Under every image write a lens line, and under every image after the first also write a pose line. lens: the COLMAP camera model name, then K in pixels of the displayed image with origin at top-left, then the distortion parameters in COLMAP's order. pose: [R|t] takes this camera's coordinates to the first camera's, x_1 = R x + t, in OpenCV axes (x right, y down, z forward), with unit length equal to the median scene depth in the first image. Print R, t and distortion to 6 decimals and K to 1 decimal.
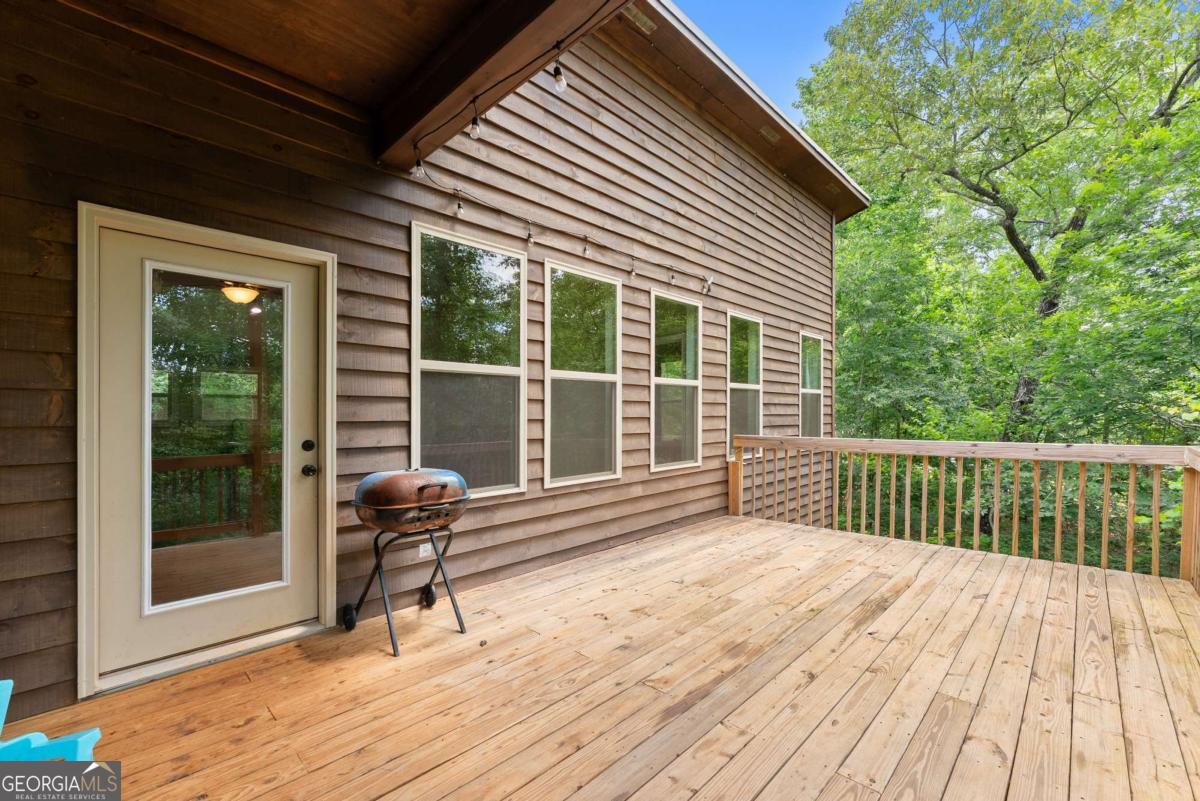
lens RADIAL K [[493.1, 0, 602.3], [0, 493.1, 412.7], [0, 0, 1]] dist [-0.002108, -0.002183]
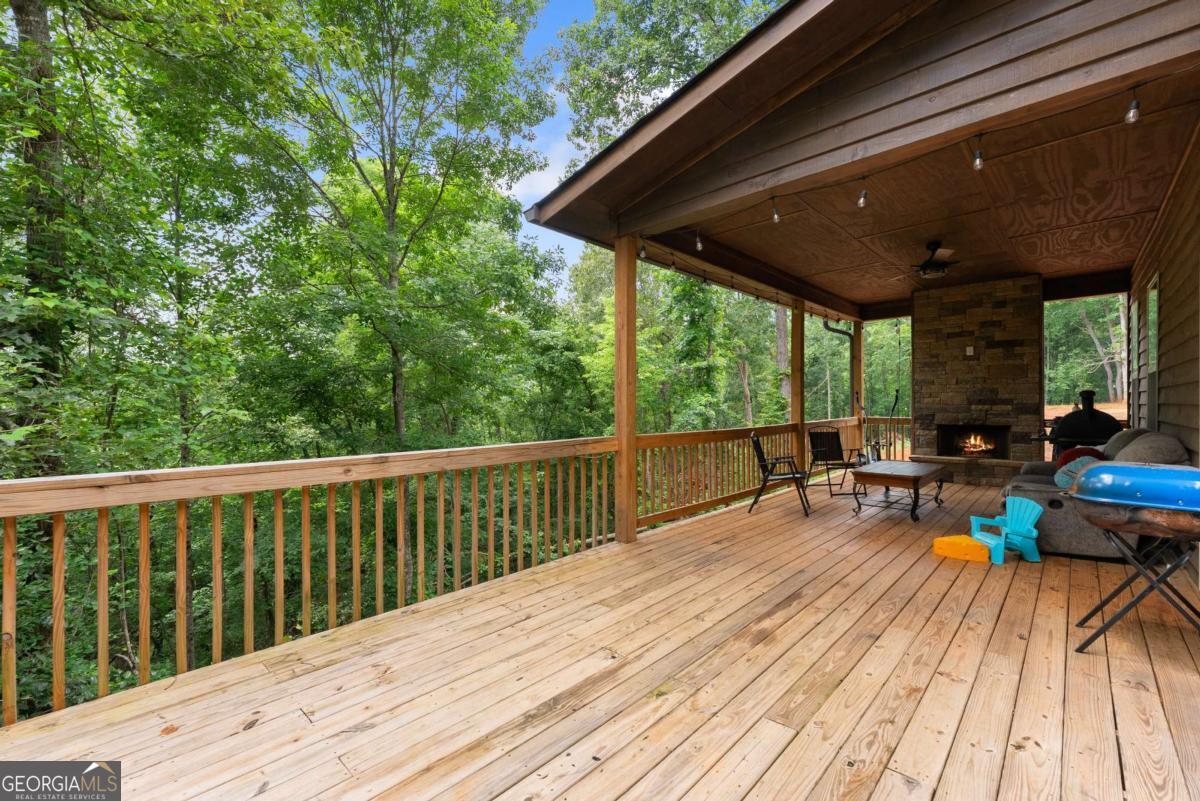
lens RADIAL K [[493.1, 0, 596.4], [0, 493.1, 408.1], [0, 0, 1]] dist [-0.002108, -0.002183]
pose [[-0.999675, 0.022728, -0.011544, 0.559150], [0.022861, 0.999672, -0.011510, 0.009257], [0.011278, -0.011771, -0.999867, 1.840621]]
